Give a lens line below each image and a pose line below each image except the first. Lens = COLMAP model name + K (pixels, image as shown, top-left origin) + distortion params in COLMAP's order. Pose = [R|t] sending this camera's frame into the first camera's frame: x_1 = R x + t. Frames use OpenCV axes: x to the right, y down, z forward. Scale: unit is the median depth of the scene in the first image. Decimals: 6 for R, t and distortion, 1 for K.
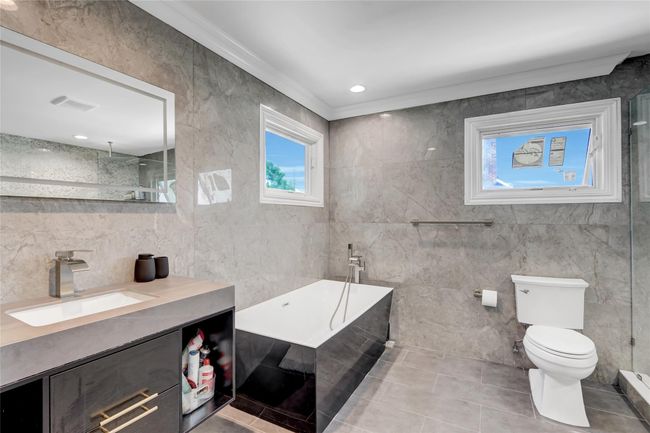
lens RADIAL K [[308.5, 0, 326.4], [0, 308.5, 216.9], [0, 0, 1]] dist [-0.019427, 0.003575]
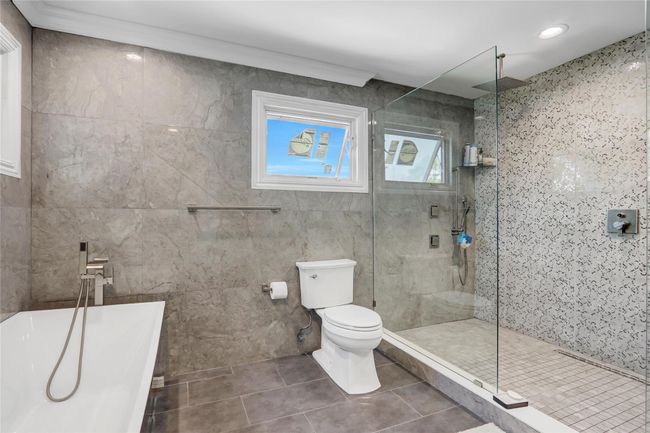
lens RADIAL K [[308.5, 0, 322.6], [0, 308.5, 216.6], [0, 0, 1]] dist [-0.019427, 0.003575]
pose [[0.632519, 0.001503, 0.774544, -0.098578], [-0.001371, 0.999999, -0.000821, 0.040327], [-0.774544, -0.000543, 0.632520, 0.288448]]
